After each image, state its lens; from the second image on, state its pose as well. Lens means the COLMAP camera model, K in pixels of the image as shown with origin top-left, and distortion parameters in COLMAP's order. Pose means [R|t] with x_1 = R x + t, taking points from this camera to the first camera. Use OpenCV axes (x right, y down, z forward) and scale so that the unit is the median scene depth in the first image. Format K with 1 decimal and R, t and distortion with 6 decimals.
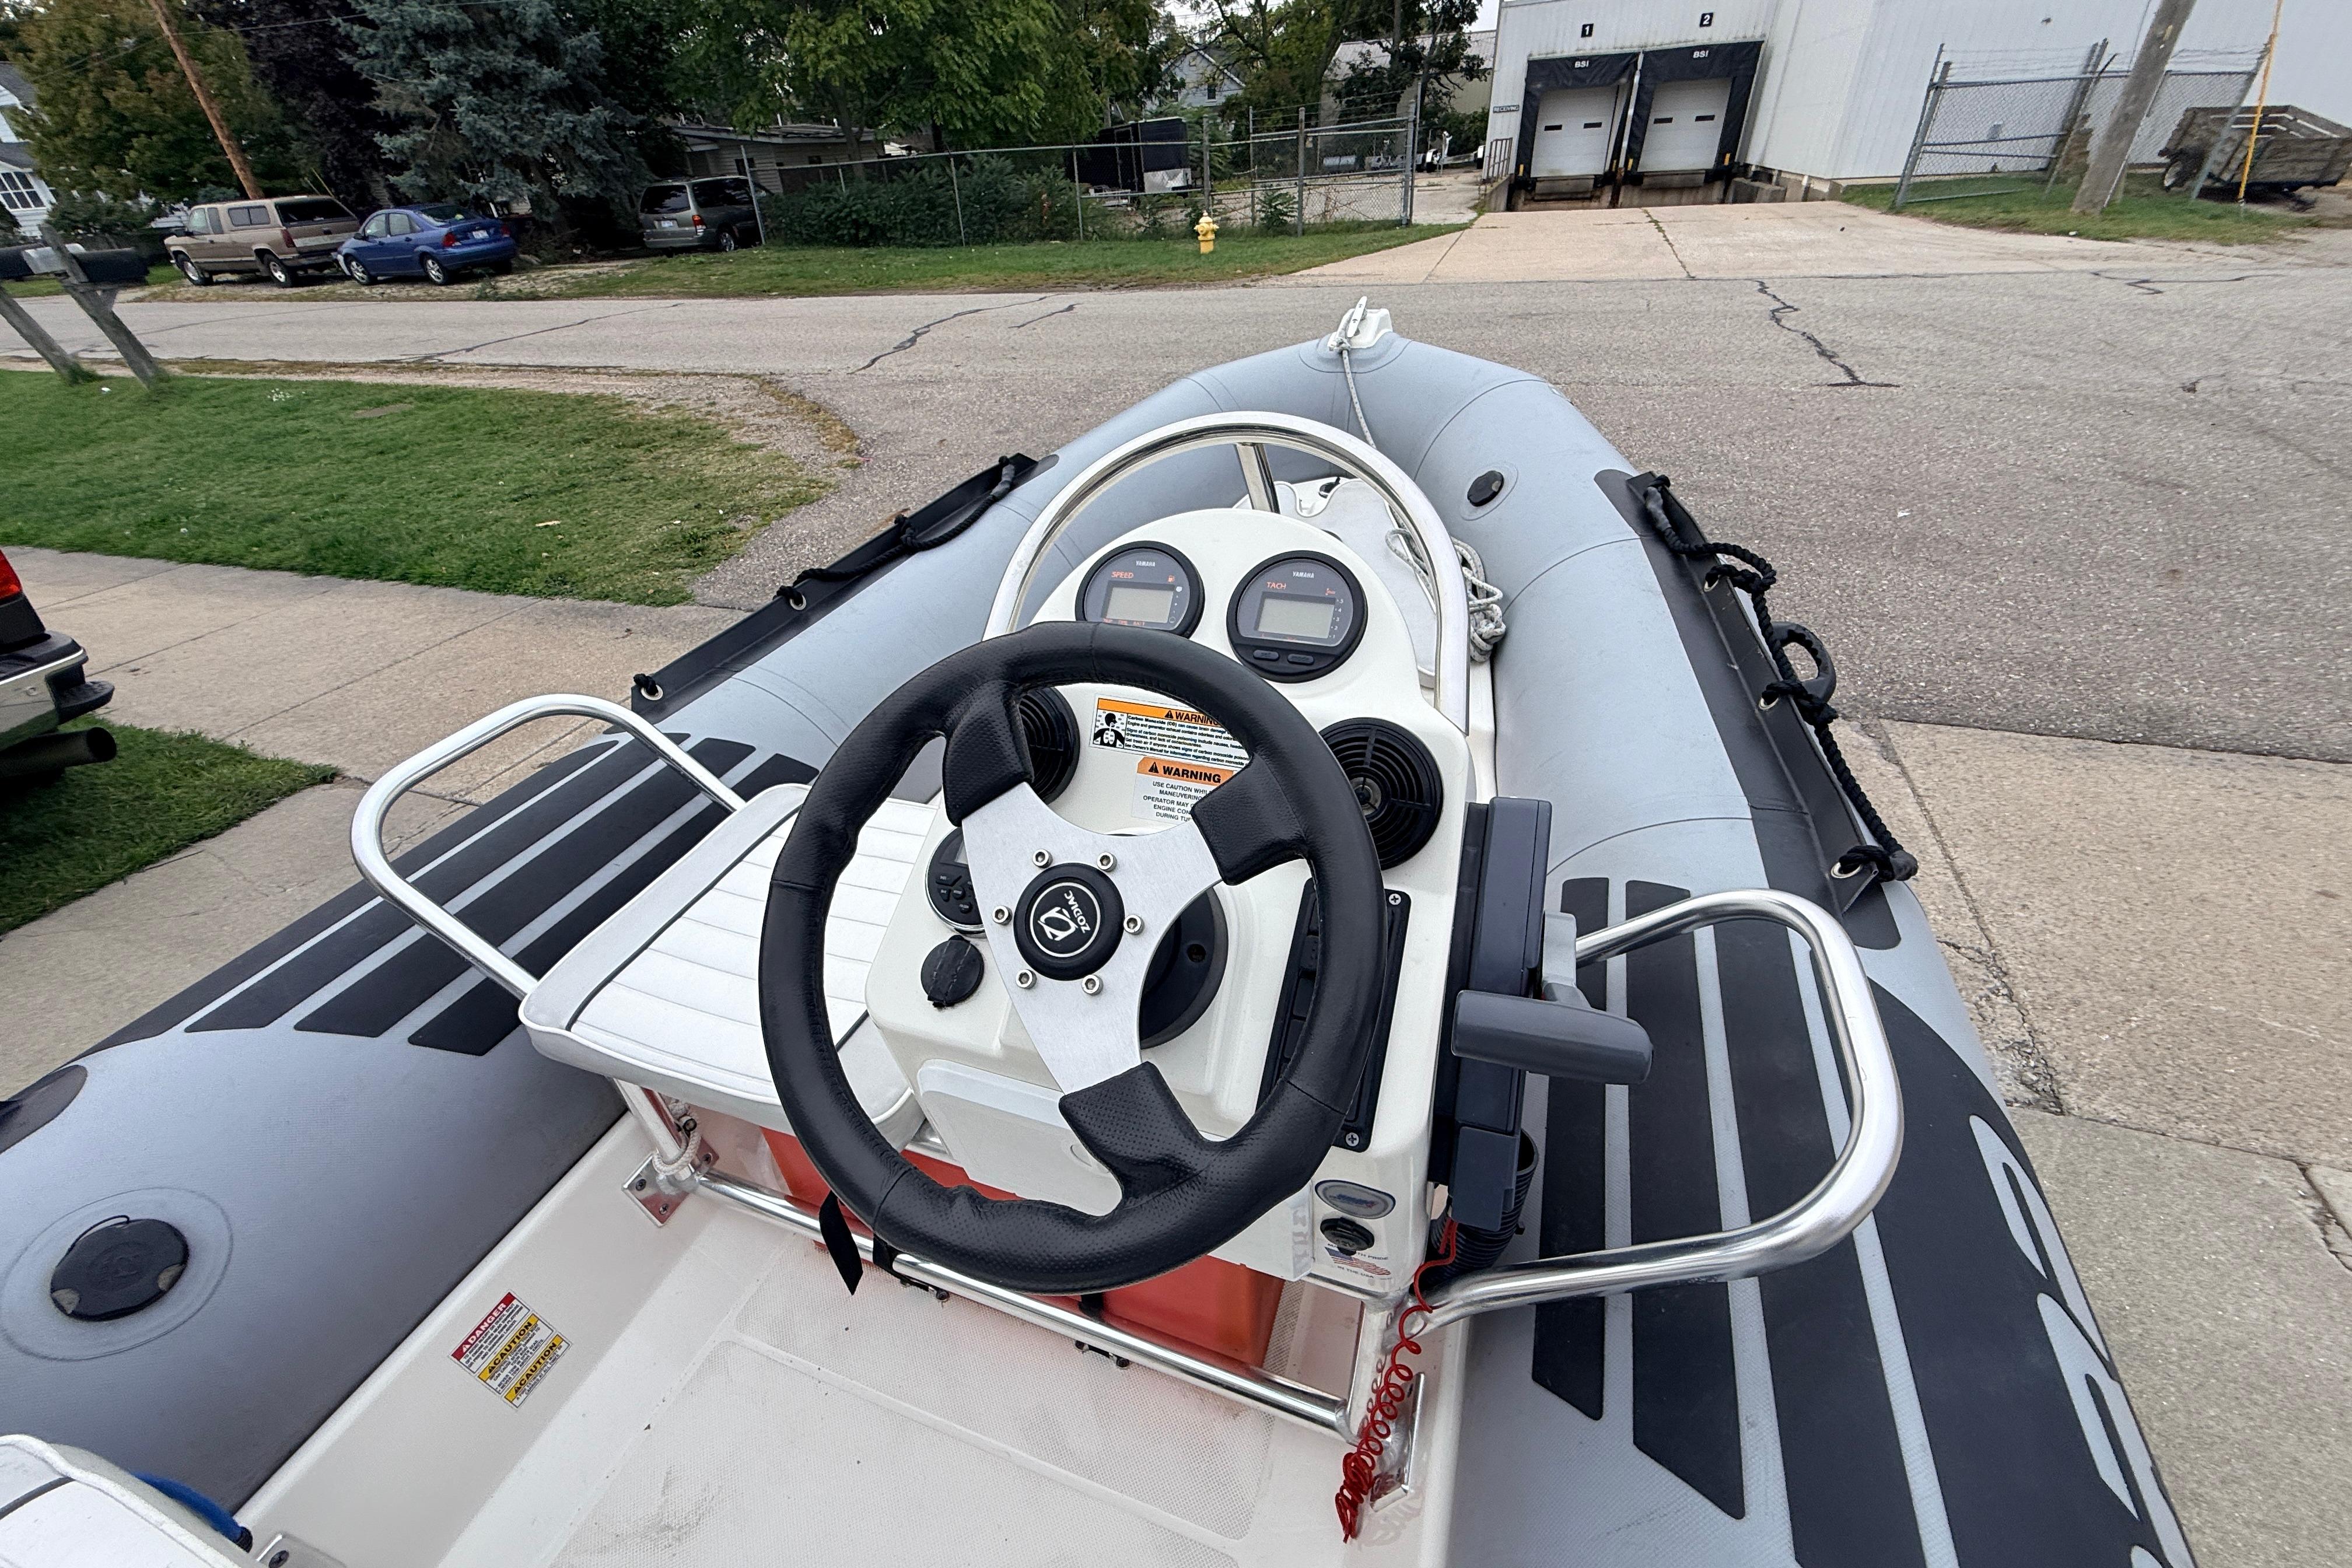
lens RADIAL K [[934.4, 0, 1173.9], [0, 934.4, 789.5], [0, 0, 1]] dist [-0.000258, 0.000219]
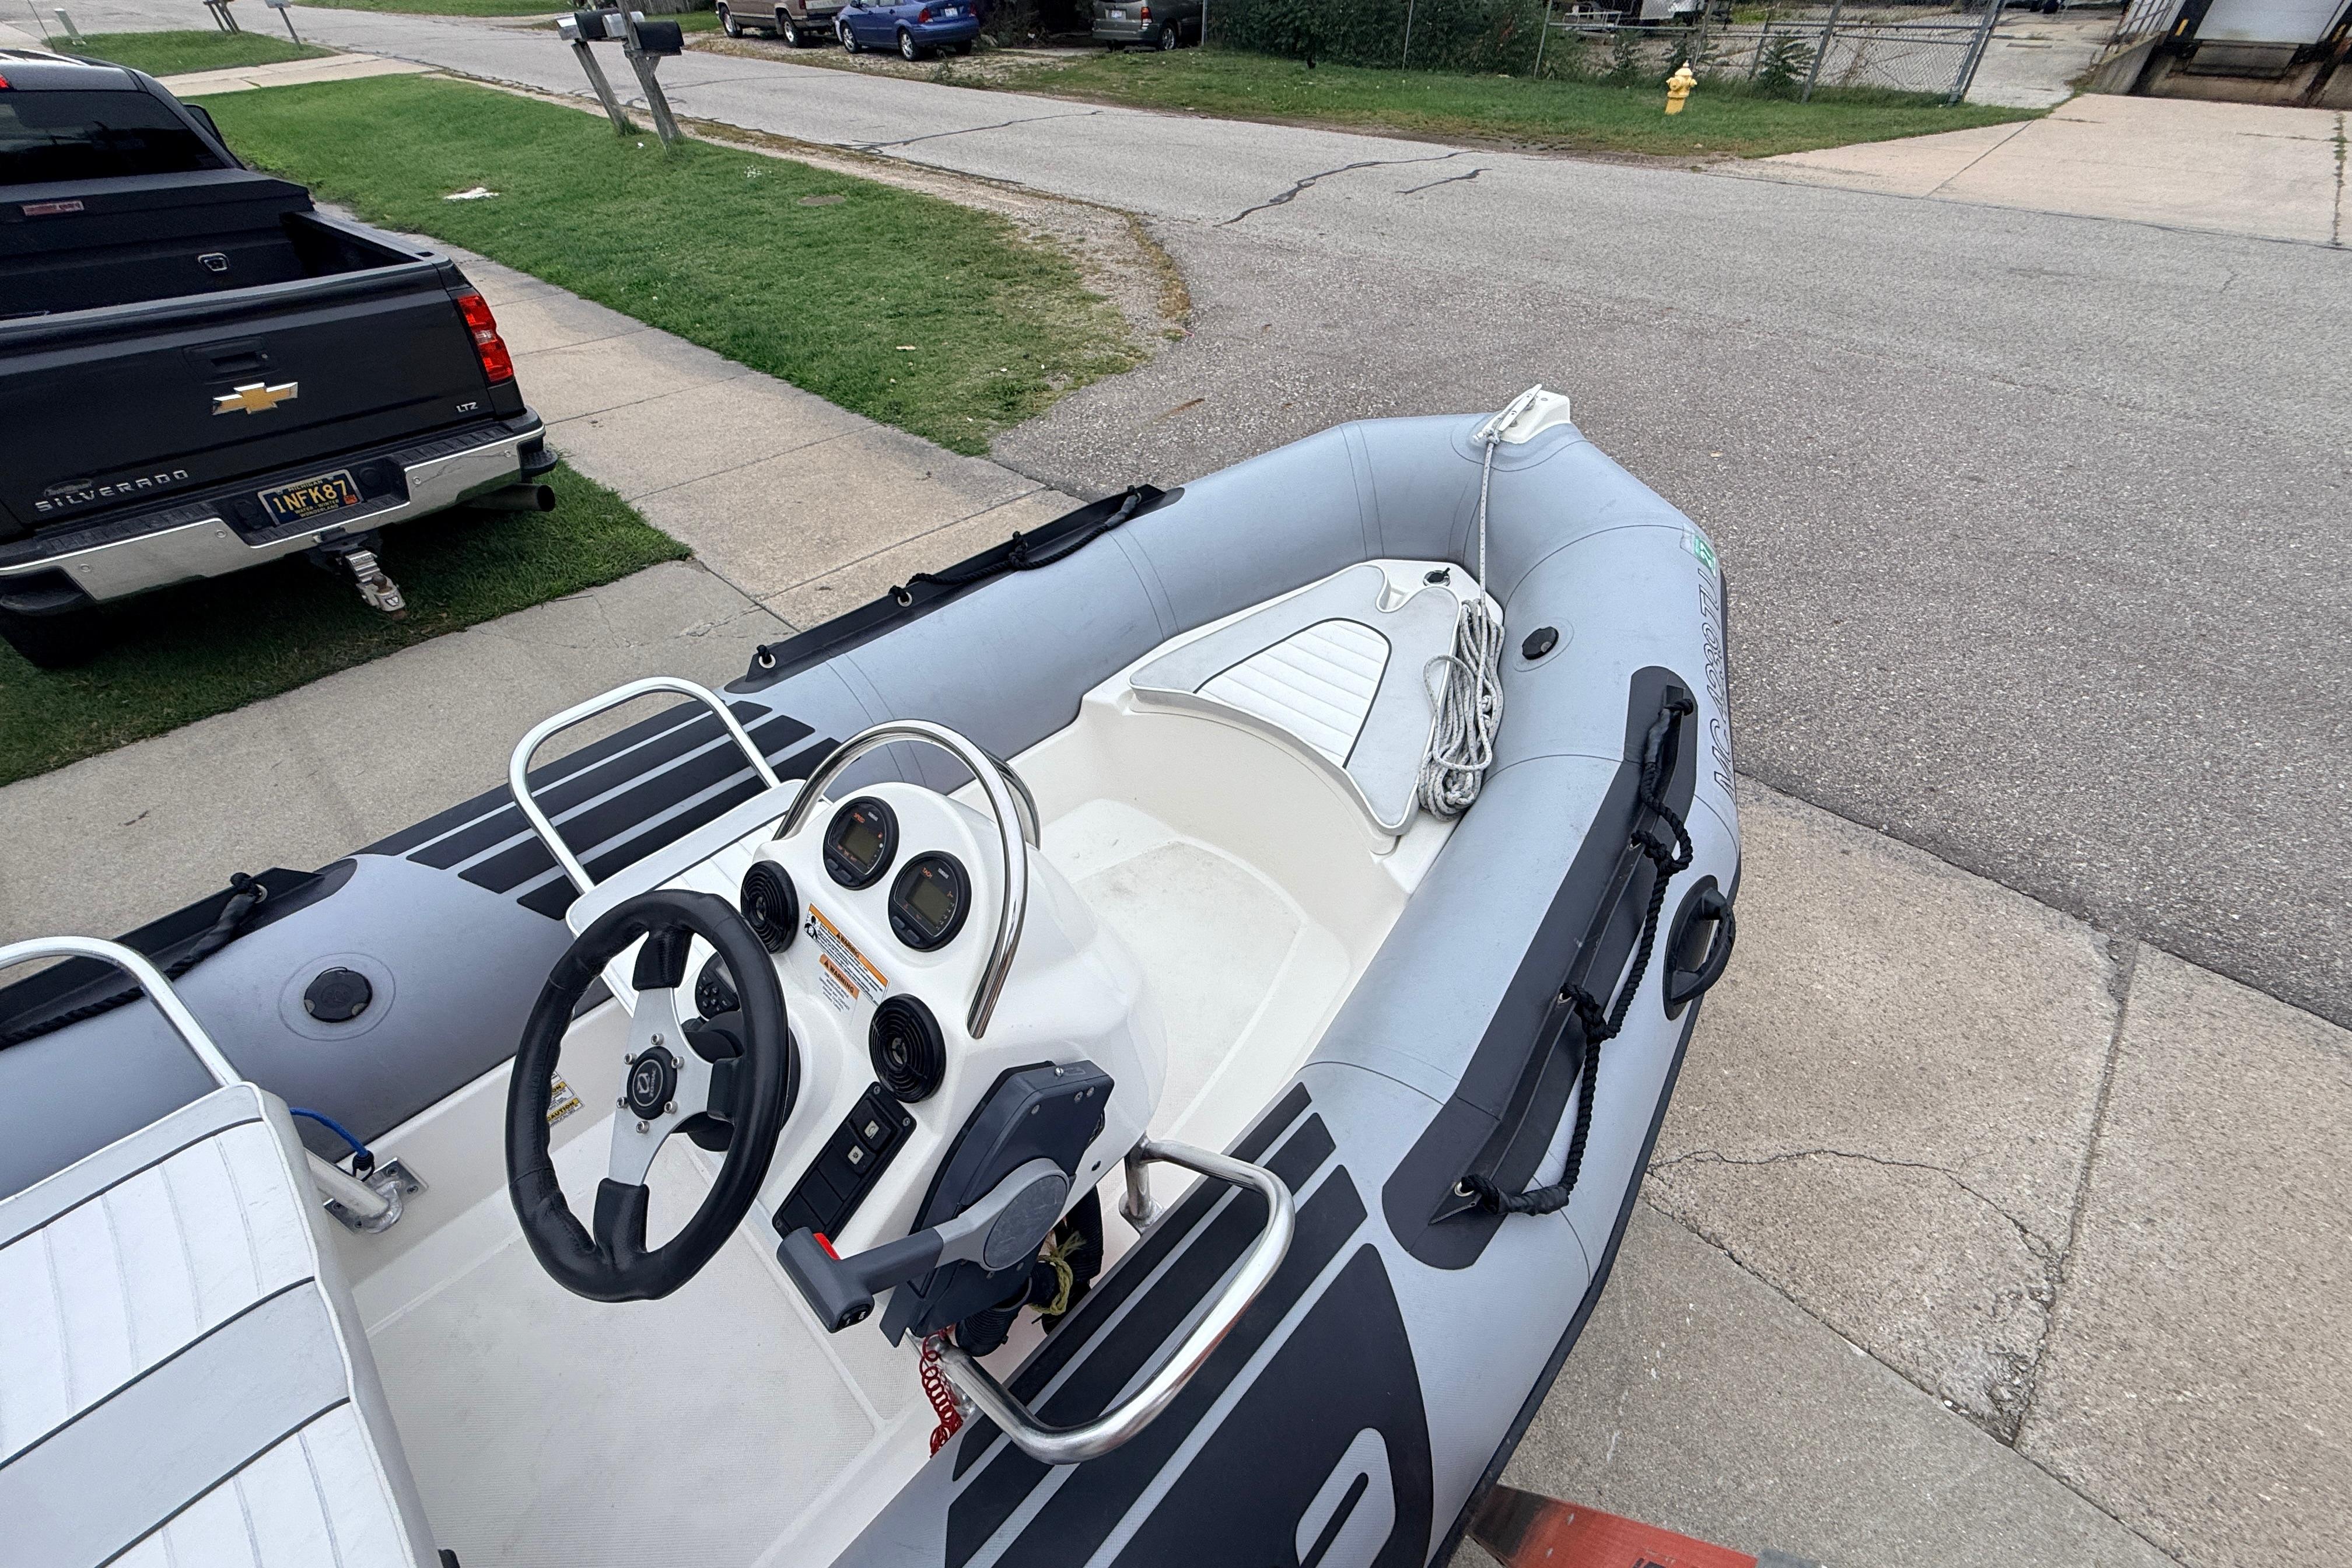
lens RADIAL K [[932.9, 0, 1171.9], [0, 932.9, 793.0], [0, 0, 1]] dist [0.001115, -0.000688]
pose [[0.916245, 0.304866, -0.259909, 0.026175], [-0.263025, 0.947133, 0.183731, -0.023341], [0.302181, -0.099980, 0.947993, -0.006334]]
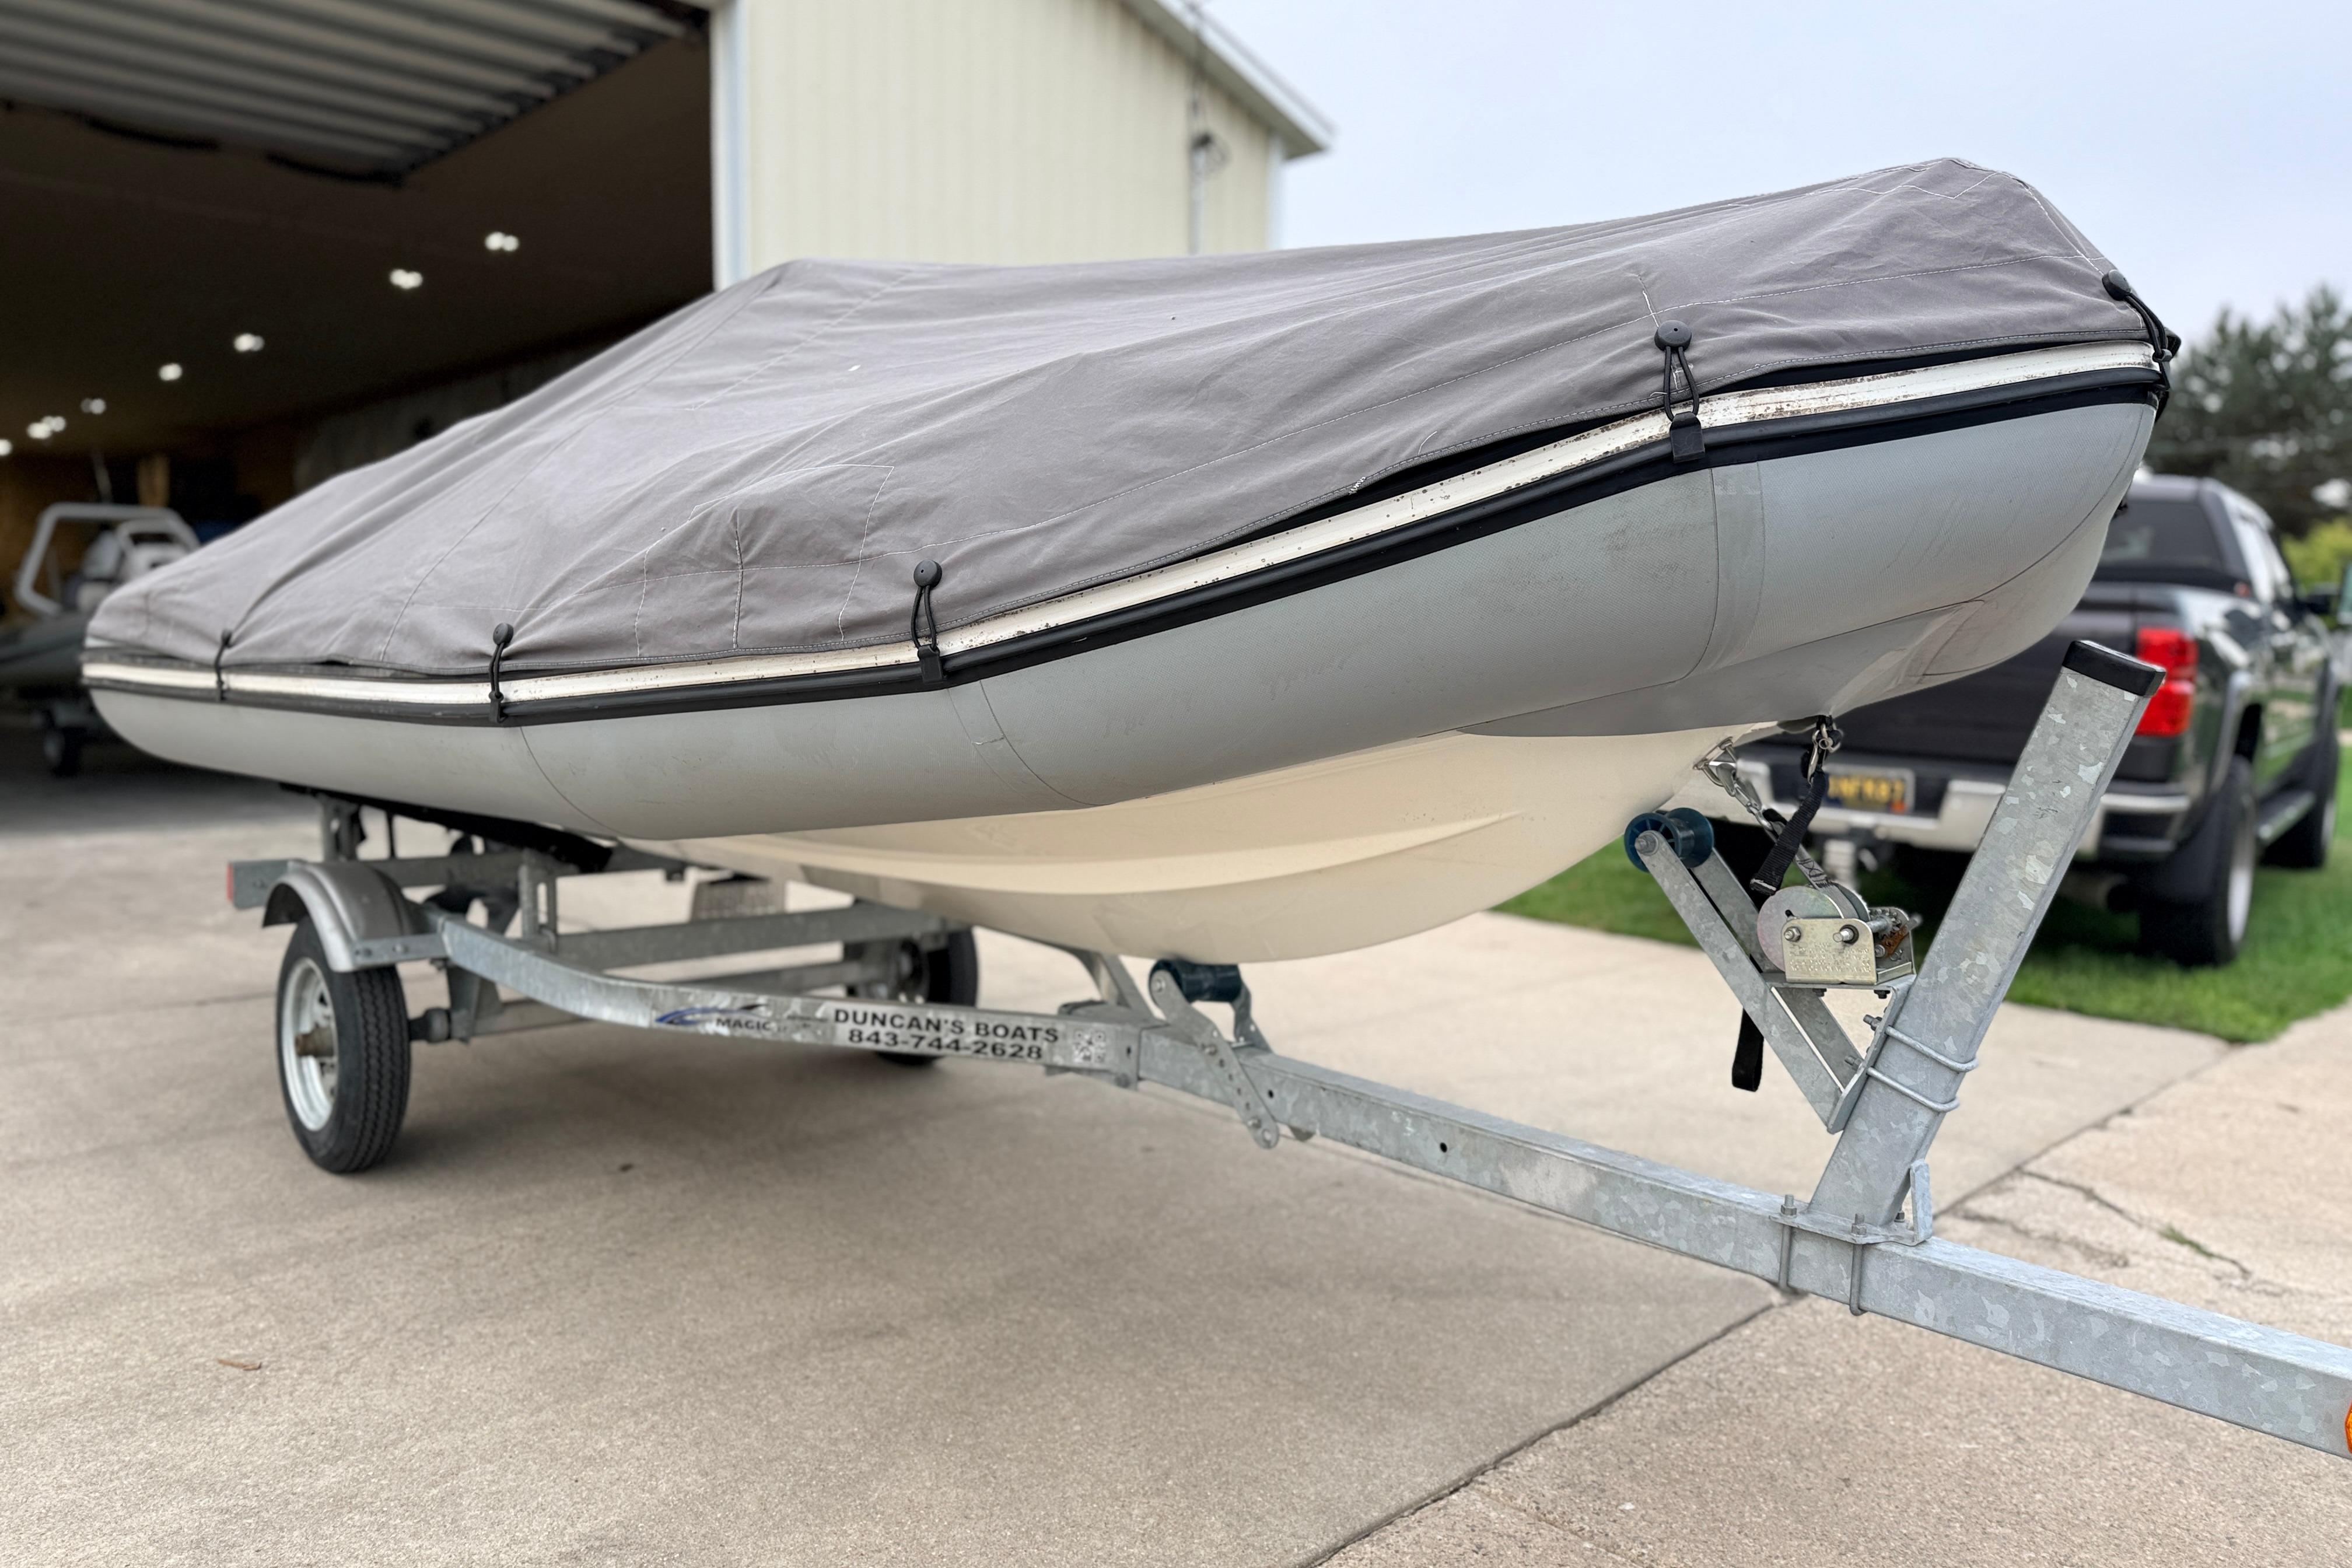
lens RADIAL K [[1674.7, 0, 1176.0], [0, 1674.7, 784.0], [0, 0, 1]] dist [0.004200, 0.002916]
pose [[-0.441254, 0.109170, -0.890717, 0.126784], [-0.483204, 0.807488, 0.338344, -0.043326], [0.756180, 0.579694, -0.303556, 0.131742]]
